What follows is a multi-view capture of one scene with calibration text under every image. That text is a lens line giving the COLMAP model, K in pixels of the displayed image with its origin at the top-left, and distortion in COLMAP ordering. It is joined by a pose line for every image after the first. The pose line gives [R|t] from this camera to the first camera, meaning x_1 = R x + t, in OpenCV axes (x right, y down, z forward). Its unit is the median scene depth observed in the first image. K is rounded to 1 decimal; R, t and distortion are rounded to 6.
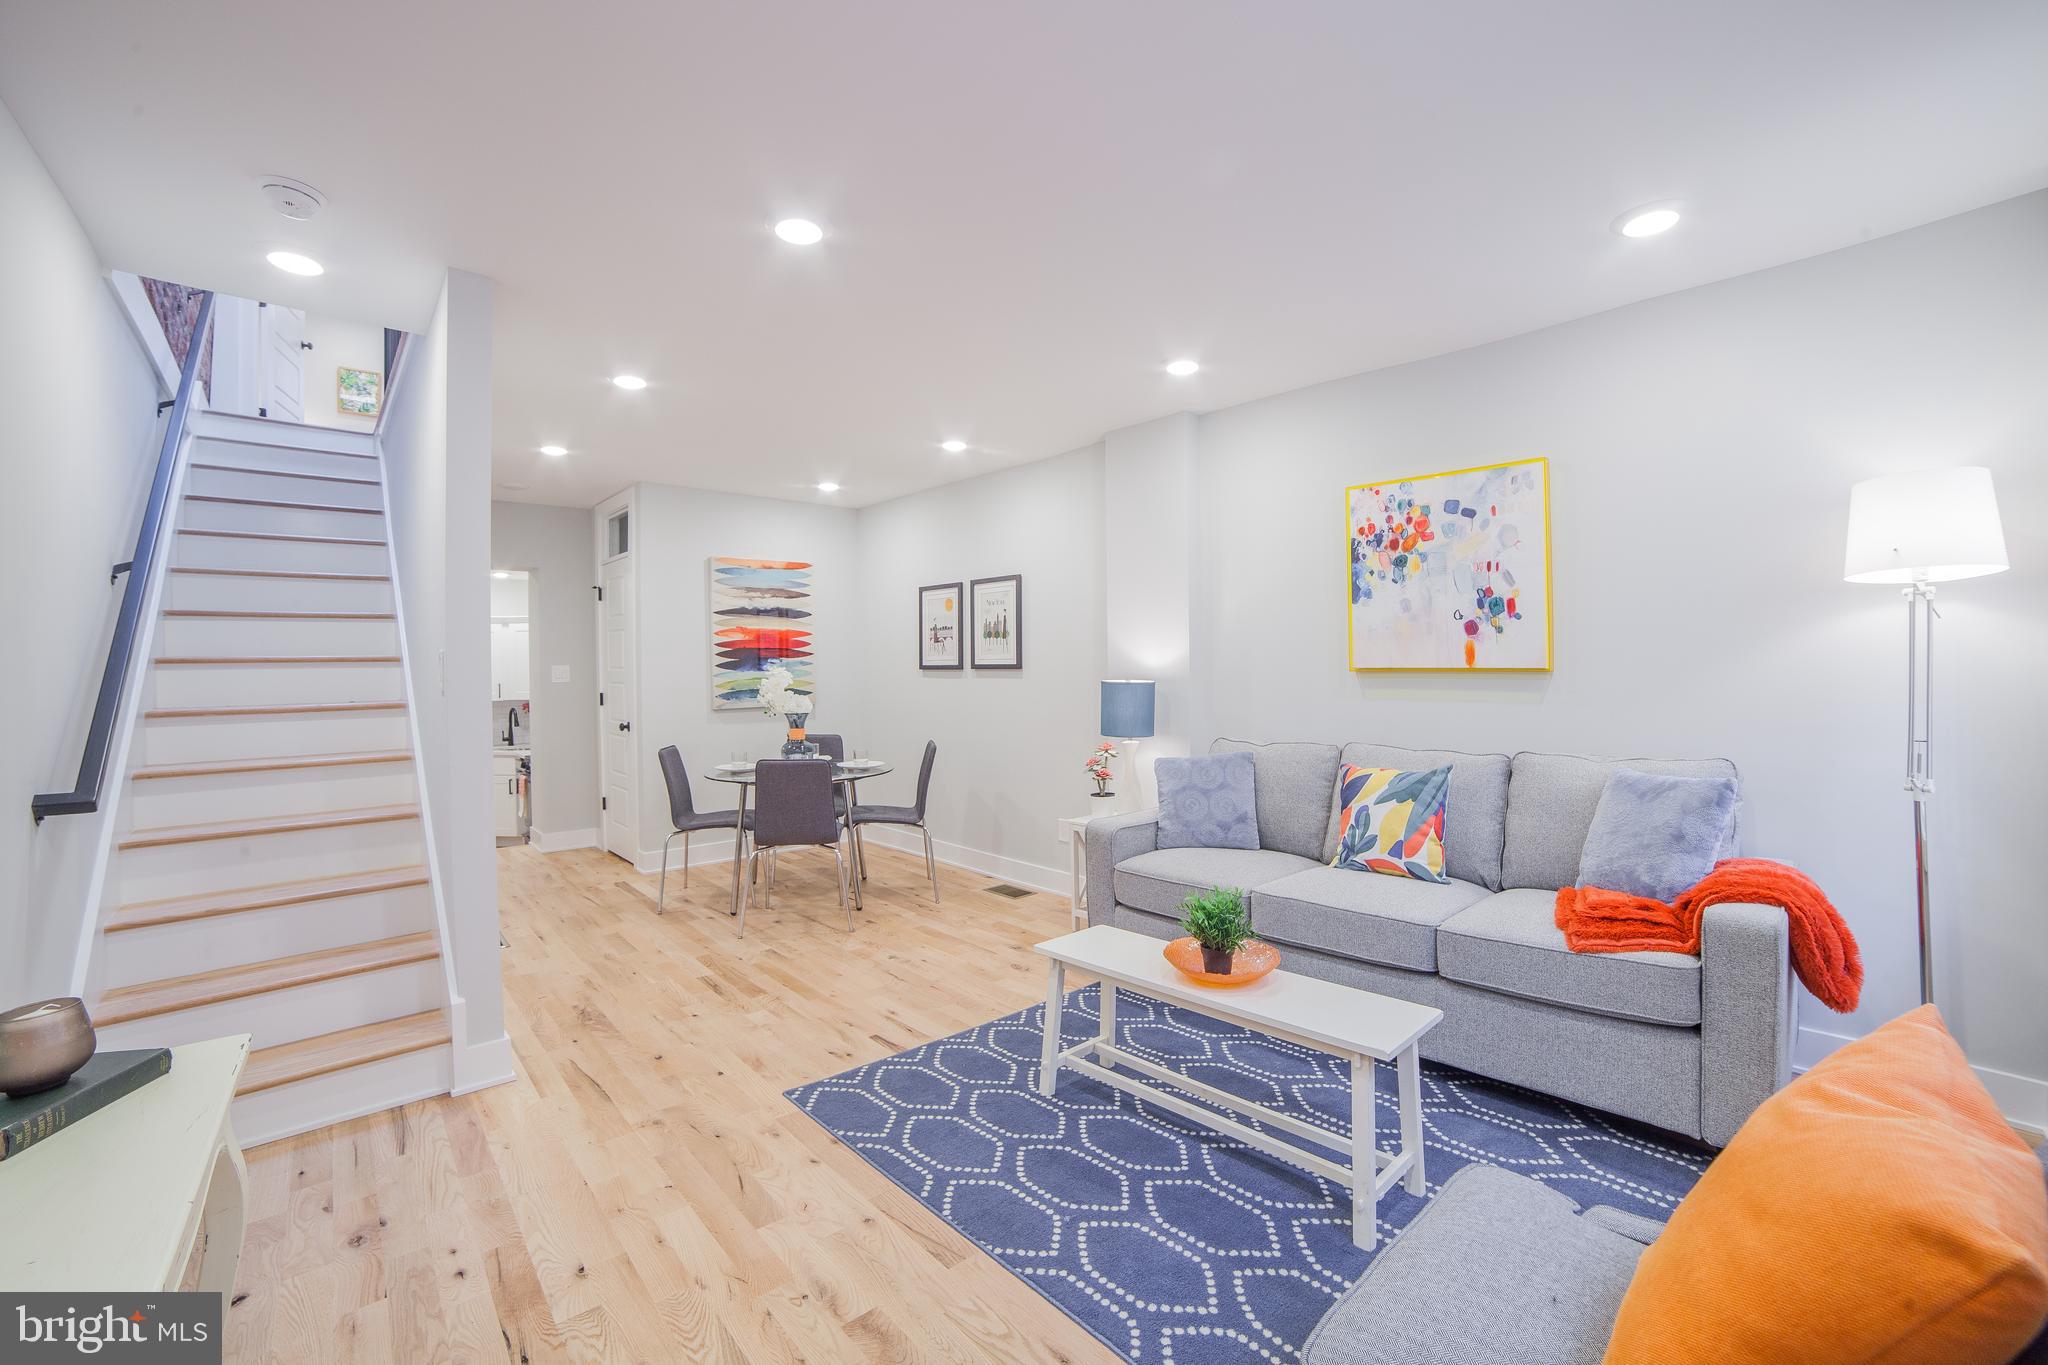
lens RADIAL K [[844.5, 0, 1025.3], [0, 844.5, 660.8], [0, 0, 1]] dist [-0.112018, 0.035855]
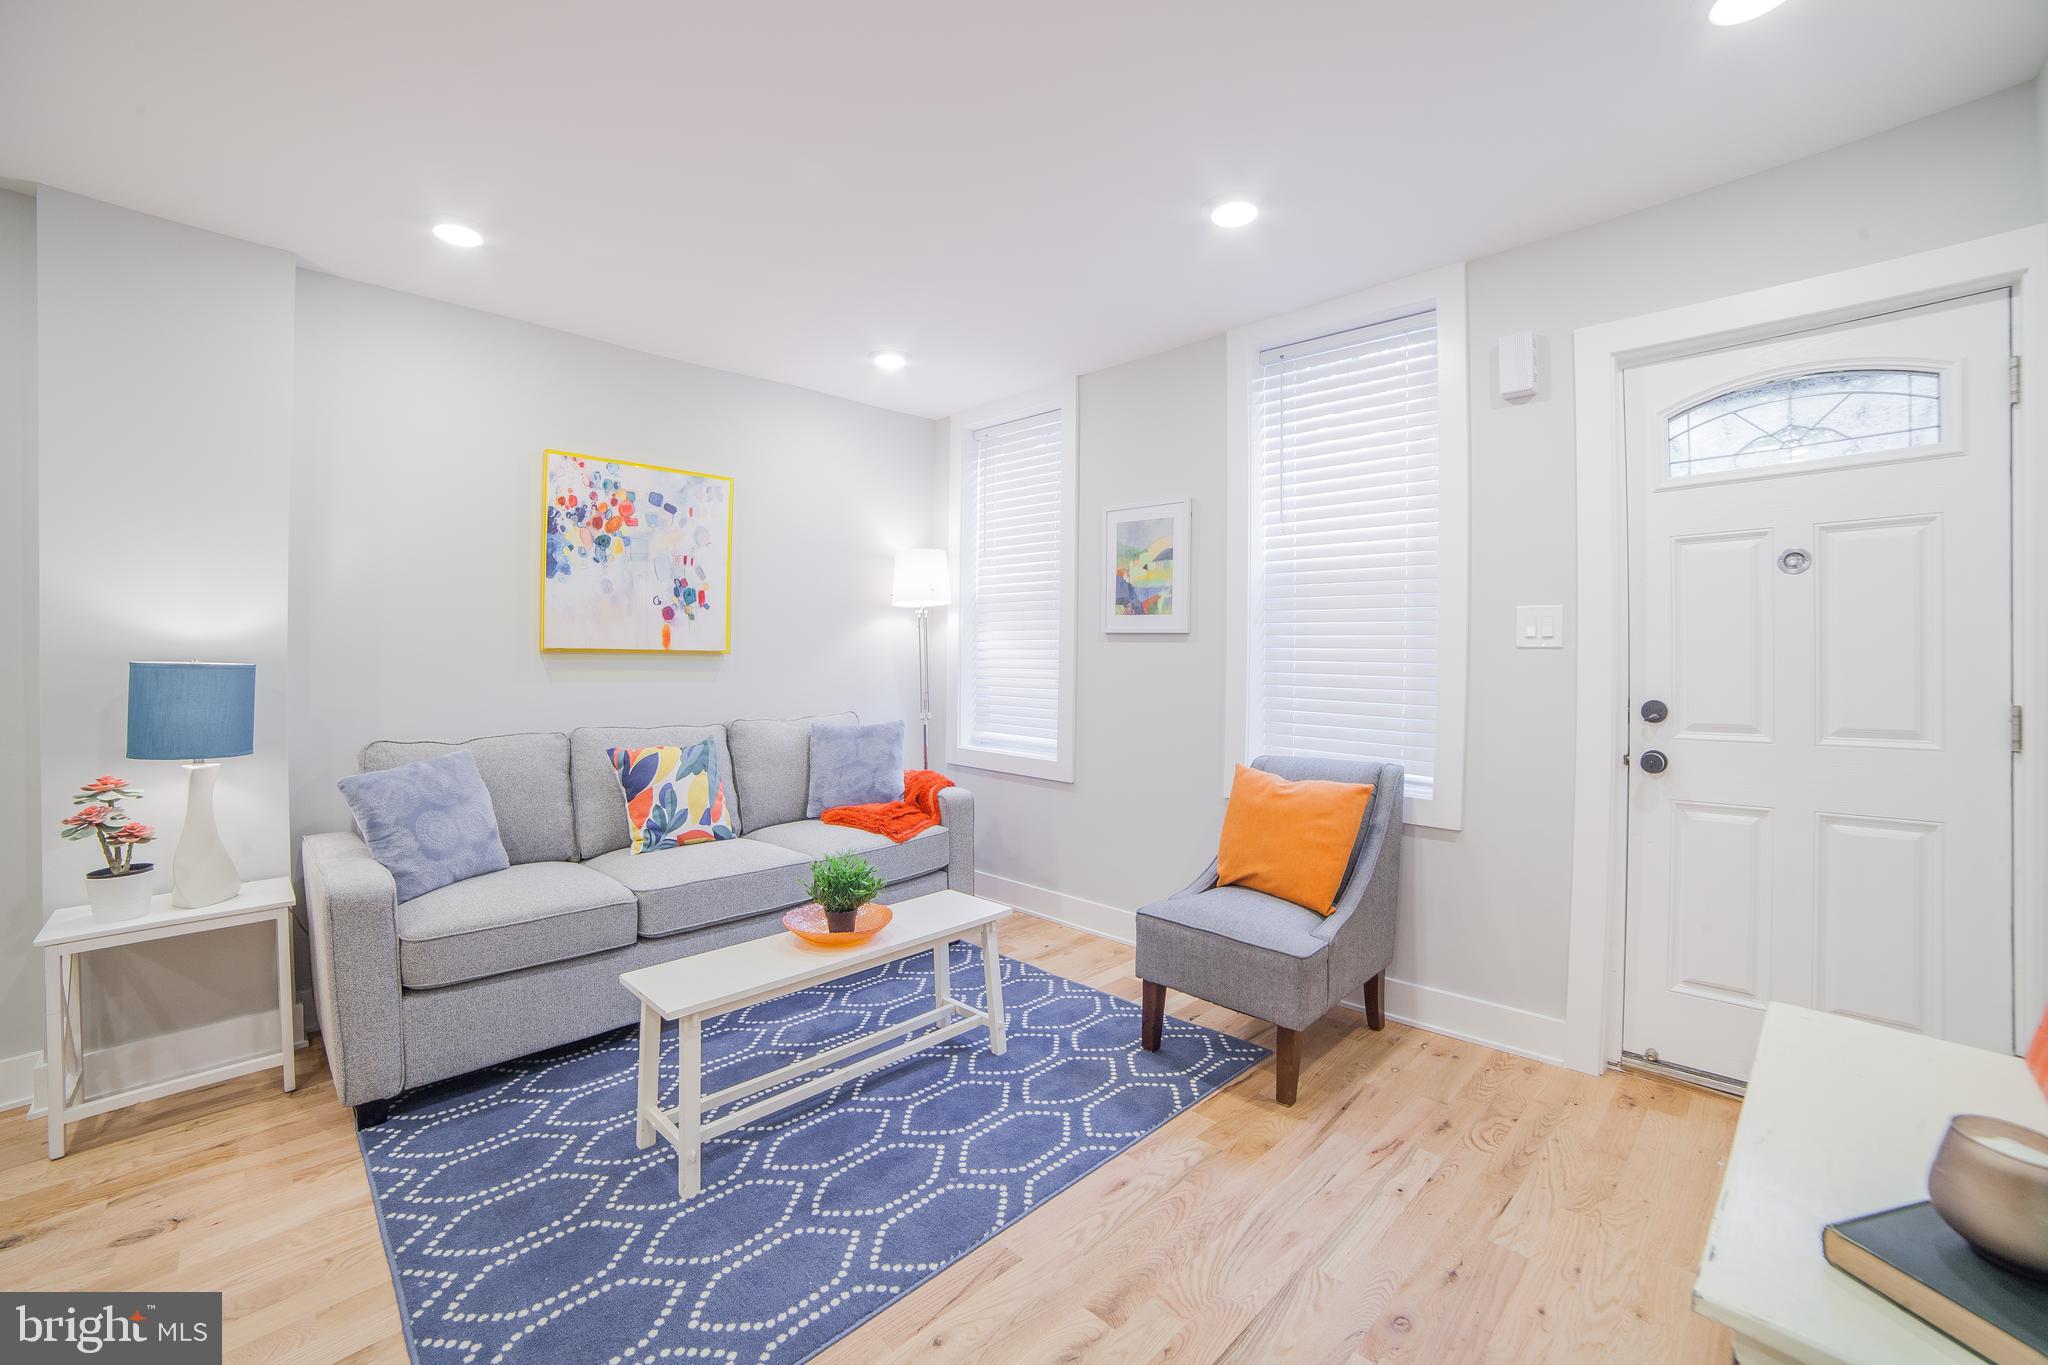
lens RADIAL K [[844.5, 0, 1025.3], [0, 844.5, 660.8], [0, 0, 1]] dist [-0.112018, 0.035855]
pose [[-0.060215, 0.005978, 0.998168, -0.529896], [-0.009300, 0.999935, -0.006549, 0.023358], [-0.998142, -0.009677, -0.060156, 0.529164]]
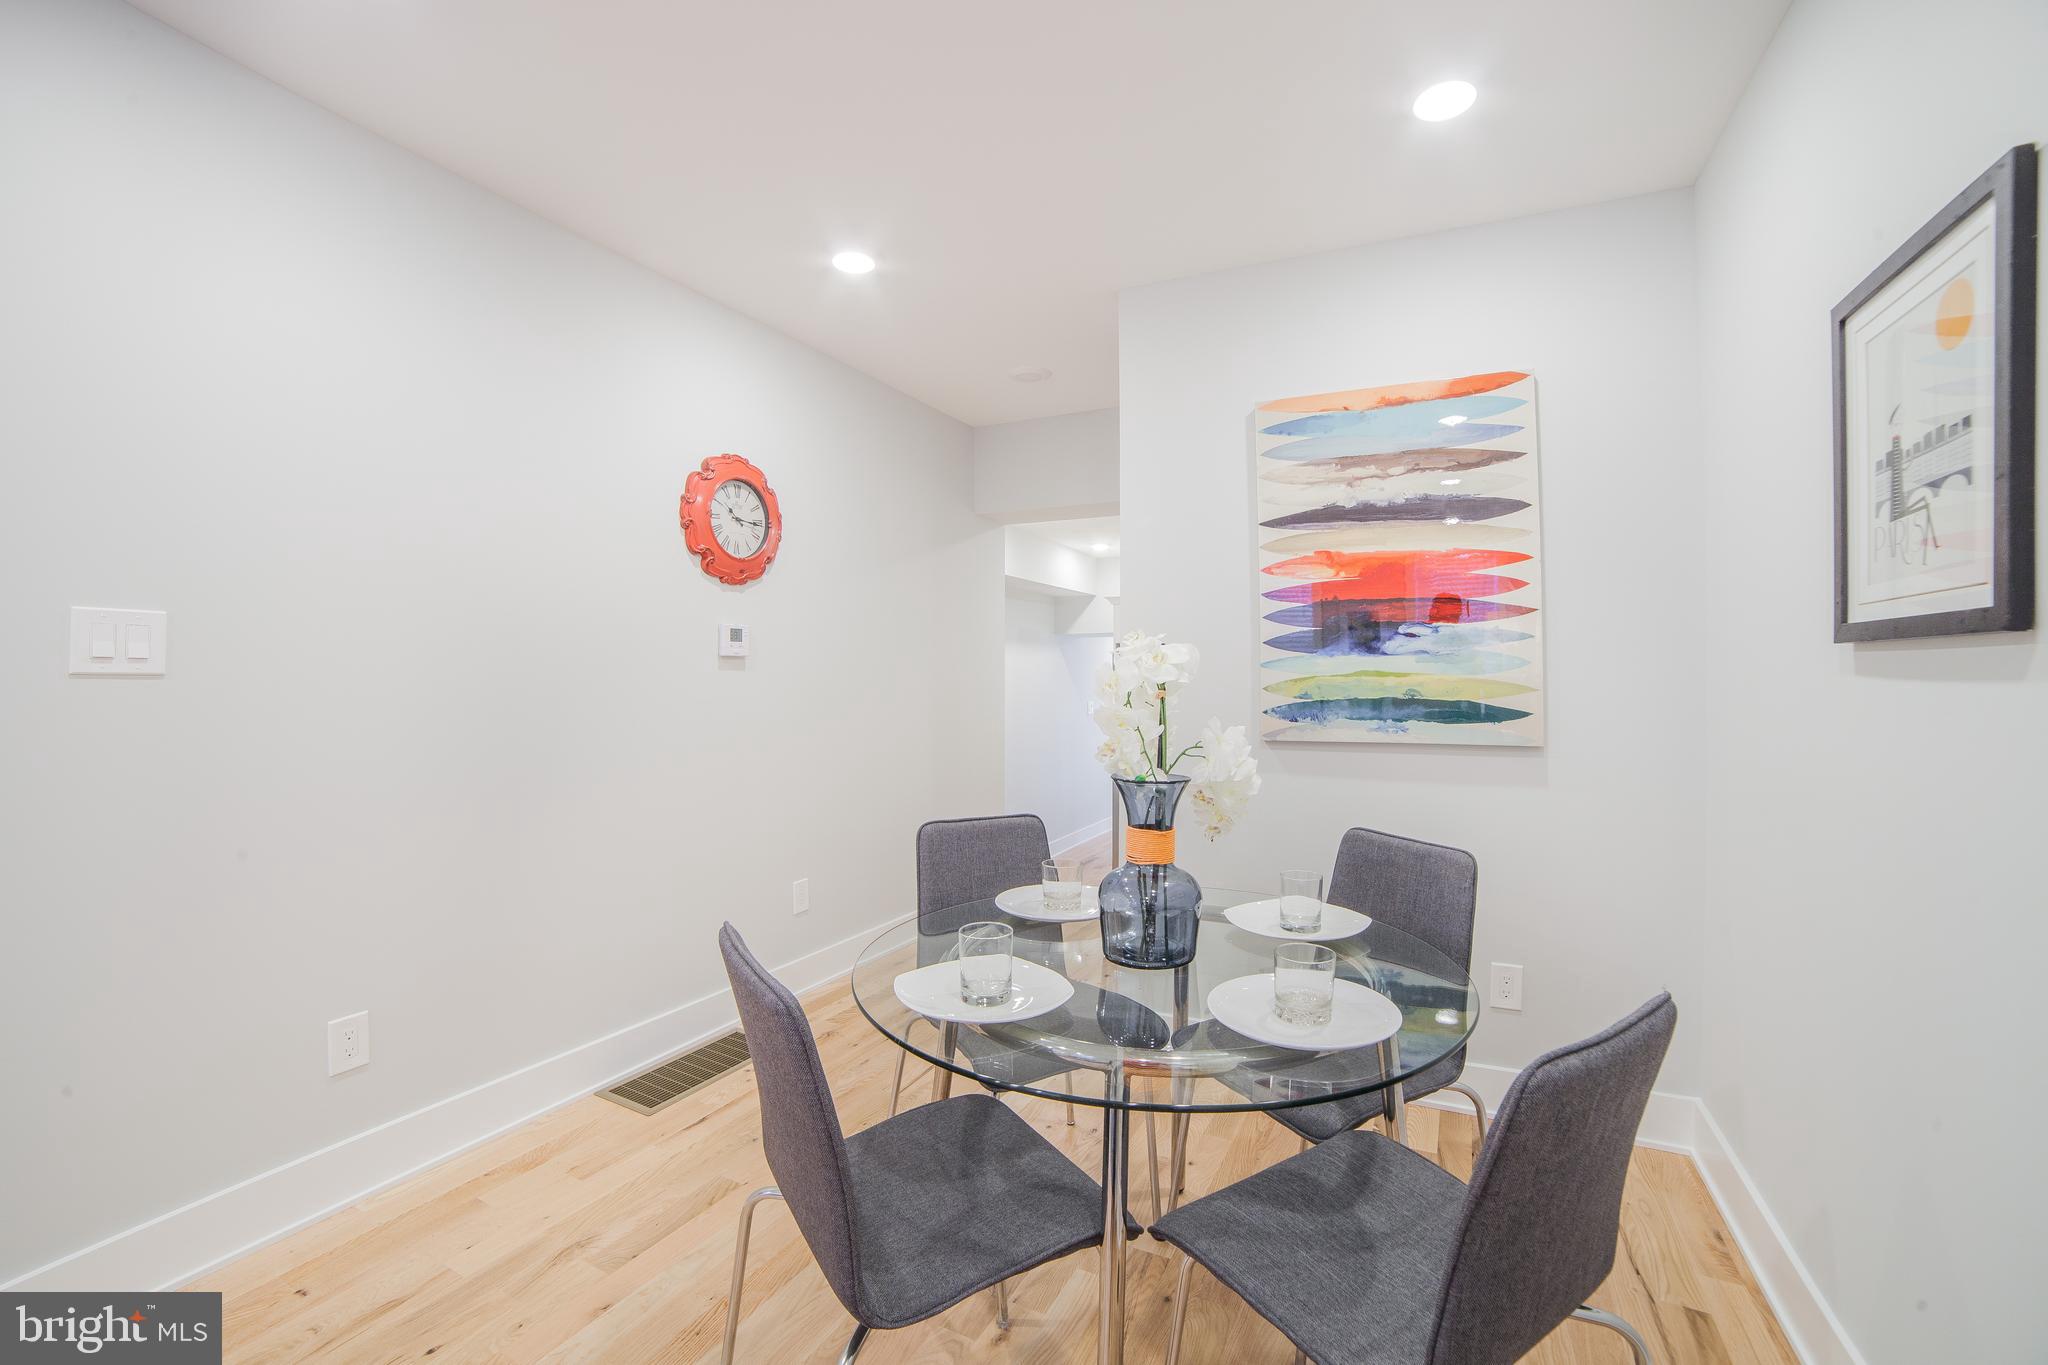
lens RADIAL K [[844.5, 0, 1025.3], [0, 844.5, 660.8], [0, 0, 1]] dist [-0.112018, 0.035855]
pose [[0.354795, -0.000592, -0.934944, 0.003996], [-0.006969, 0.999970, -0.003278, 0.029736], [0.934918, 0.007679, 0.354780, 1.169498]]
